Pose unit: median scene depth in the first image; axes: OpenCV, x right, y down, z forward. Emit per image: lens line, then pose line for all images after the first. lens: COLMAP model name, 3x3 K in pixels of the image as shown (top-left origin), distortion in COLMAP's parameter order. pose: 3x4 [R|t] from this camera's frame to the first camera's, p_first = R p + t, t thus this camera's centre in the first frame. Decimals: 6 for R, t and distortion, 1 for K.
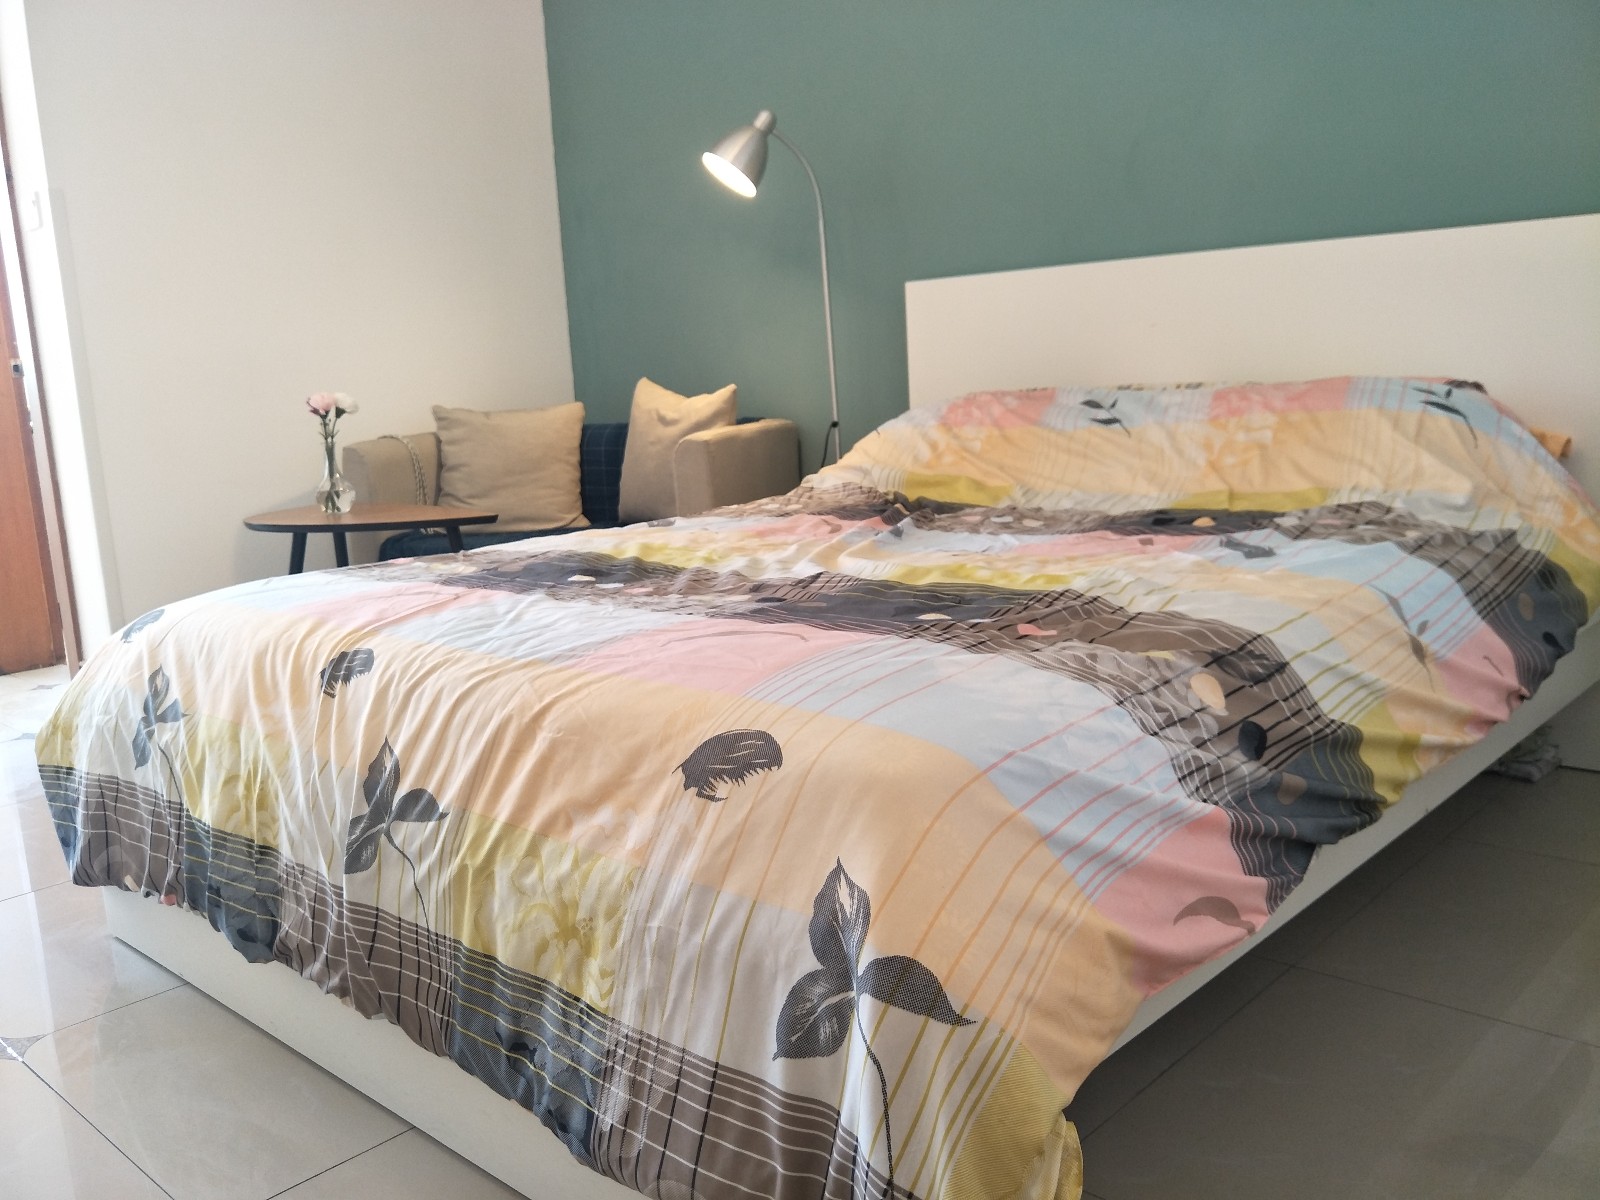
lens RADIAL K [[1359.7, 0, 780.8], [0, 1359.7, 615.9], [0, 0, 1]] dist [-0.006403, -0.010525]
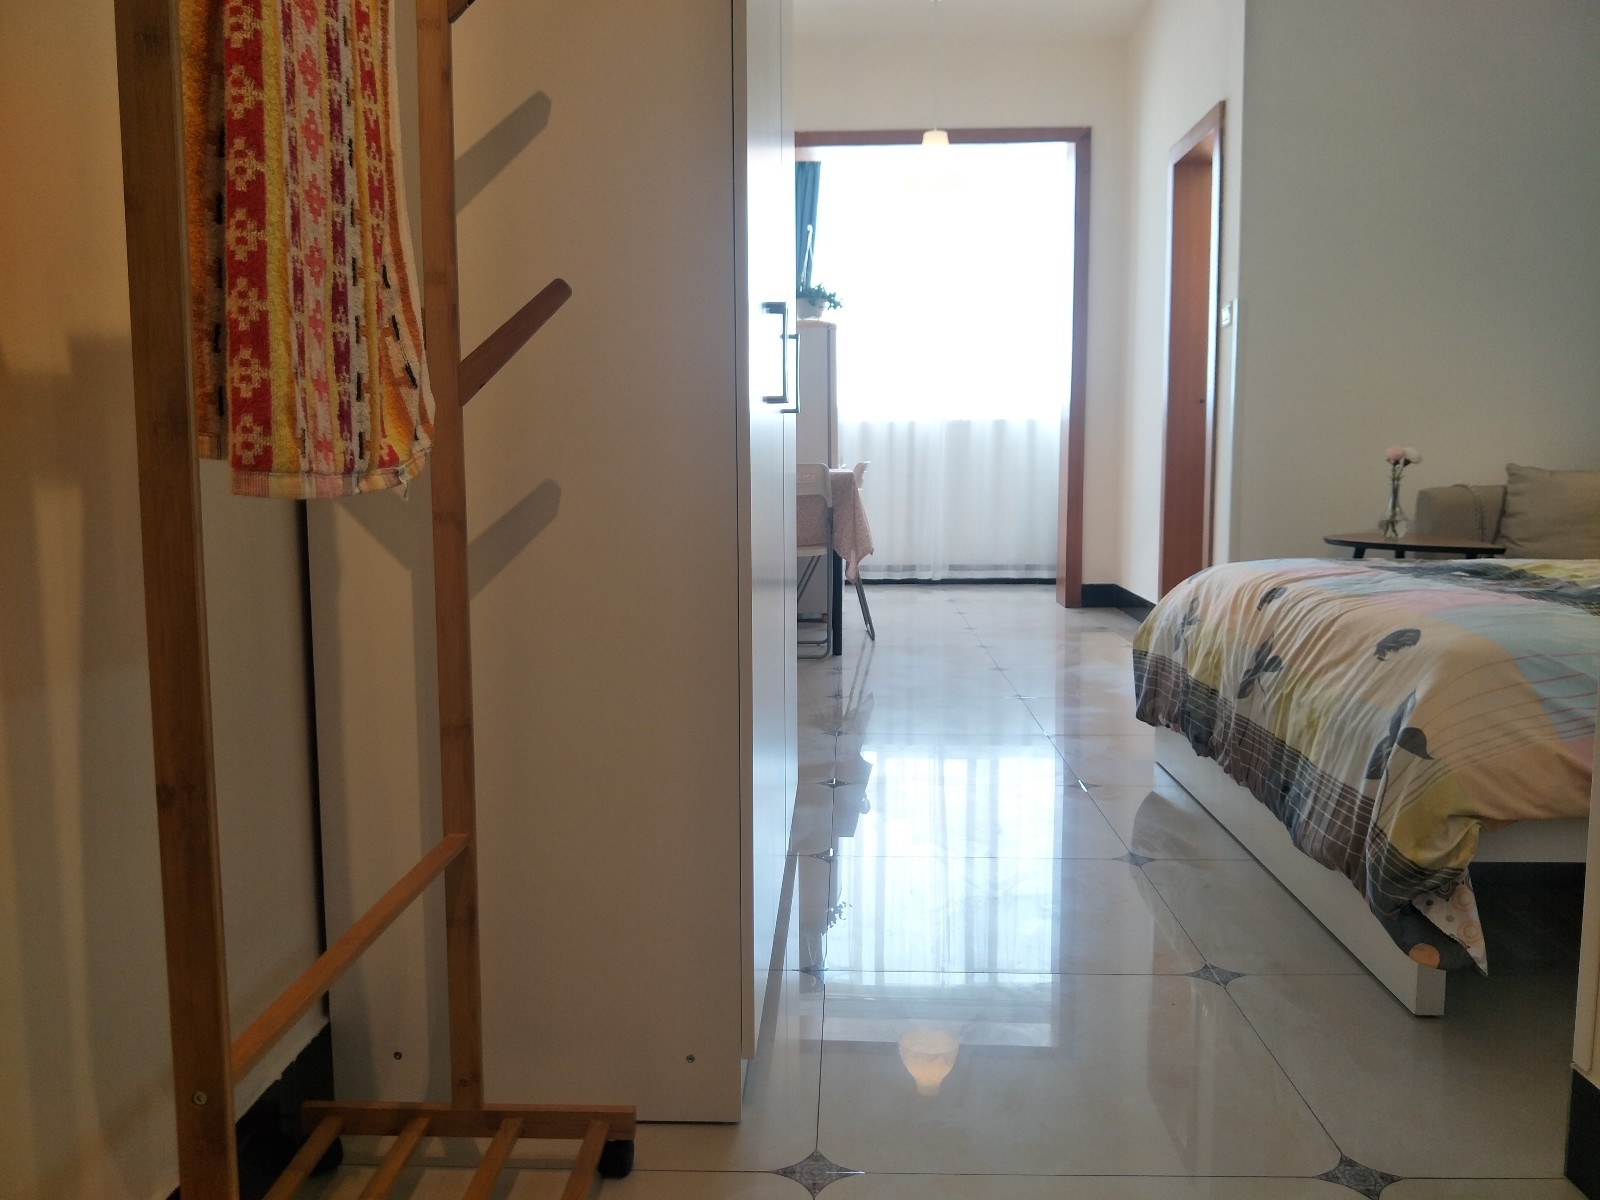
lens RADIAL K [[1340.1, 0, 800.0], [0, 1340.1, 600.0], [0, 0, 1]] dist [0.069737, -0.000090]
pose [[0.662101, 0.142387, -0.735764, 0.568717], [-0.179707, 0.983305, 0.028577, 0.103394], [0.727549, 0.113301, 0.676635, -0.634524]]
